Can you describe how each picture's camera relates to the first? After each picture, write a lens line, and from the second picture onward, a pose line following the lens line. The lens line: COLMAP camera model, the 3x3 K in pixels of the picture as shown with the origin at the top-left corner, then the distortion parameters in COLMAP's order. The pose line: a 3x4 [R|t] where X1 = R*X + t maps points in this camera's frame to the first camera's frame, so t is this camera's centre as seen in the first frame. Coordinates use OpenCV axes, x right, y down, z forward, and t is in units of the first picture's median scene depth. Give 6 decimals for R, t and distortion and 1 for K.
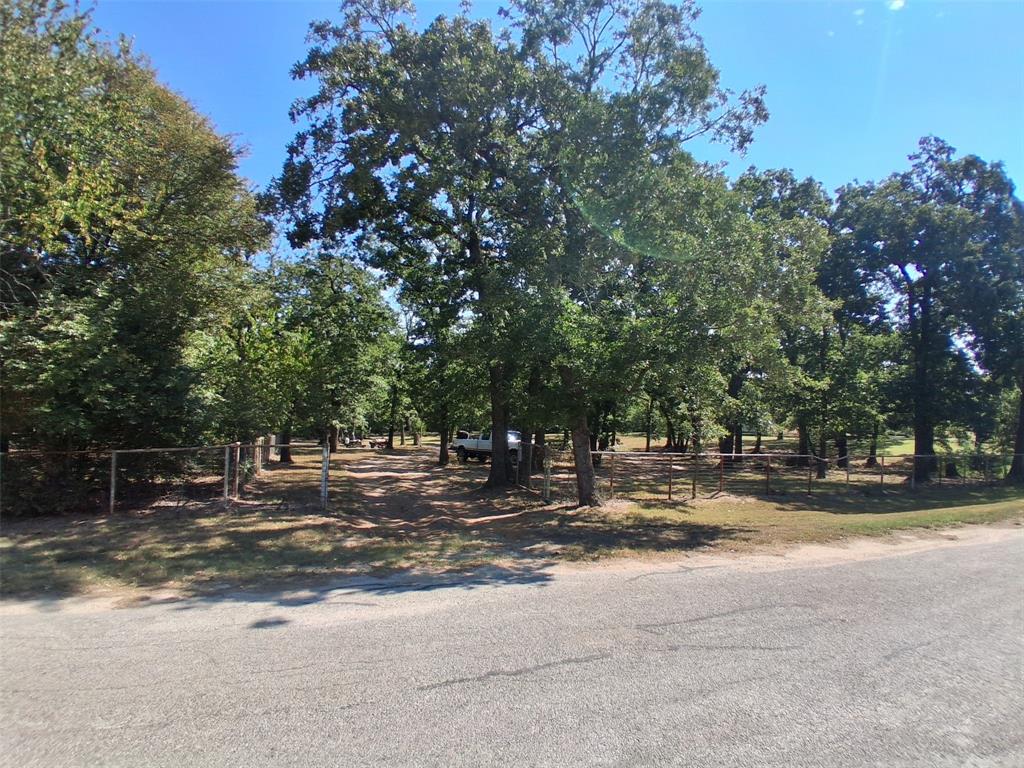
lens RADIAL K [[512.0, 0, 512.0], [0, 512.0, 384.0], [0, 0, 1]] dist [0.001318, -0.030355]
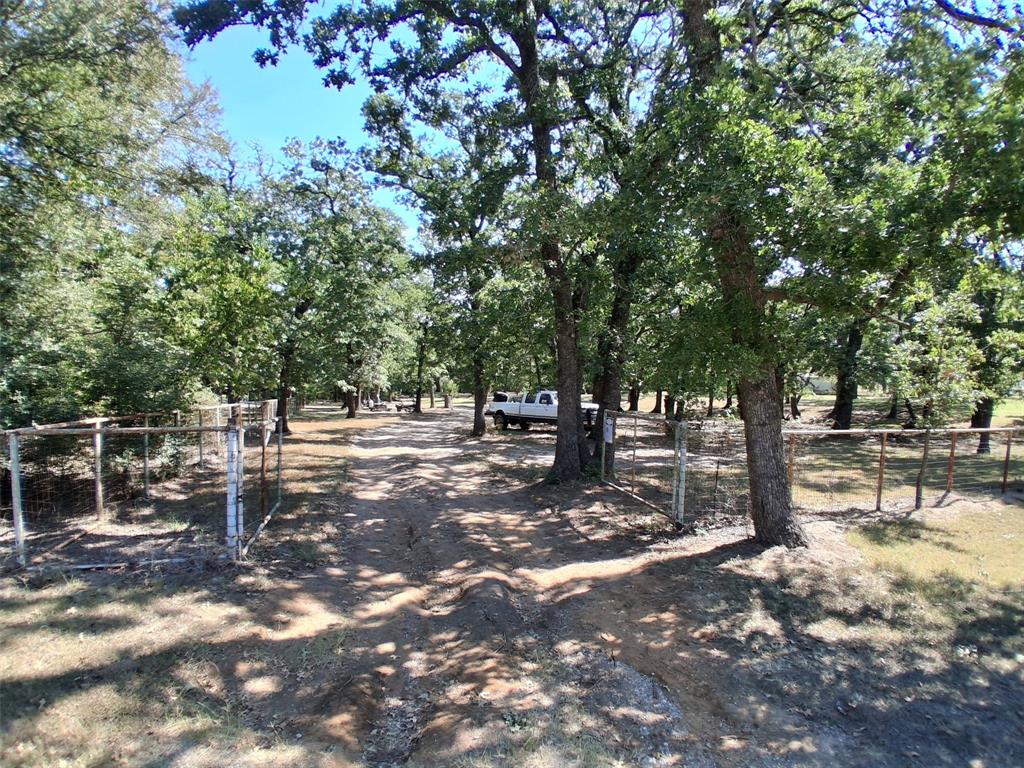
lens RADIAL K [[512.0, 0, 512.0], [0, 512.0, 384.0], [0, 0, 1]] dist [0.001318, -0.030355]
pose [[0.997997, -0.008663, -0.062666, -0.034347], [0.013477, 0.996955, 0.076807, 0.020151], [0.061810, -0.077497, 0.995075, 0.234626]]
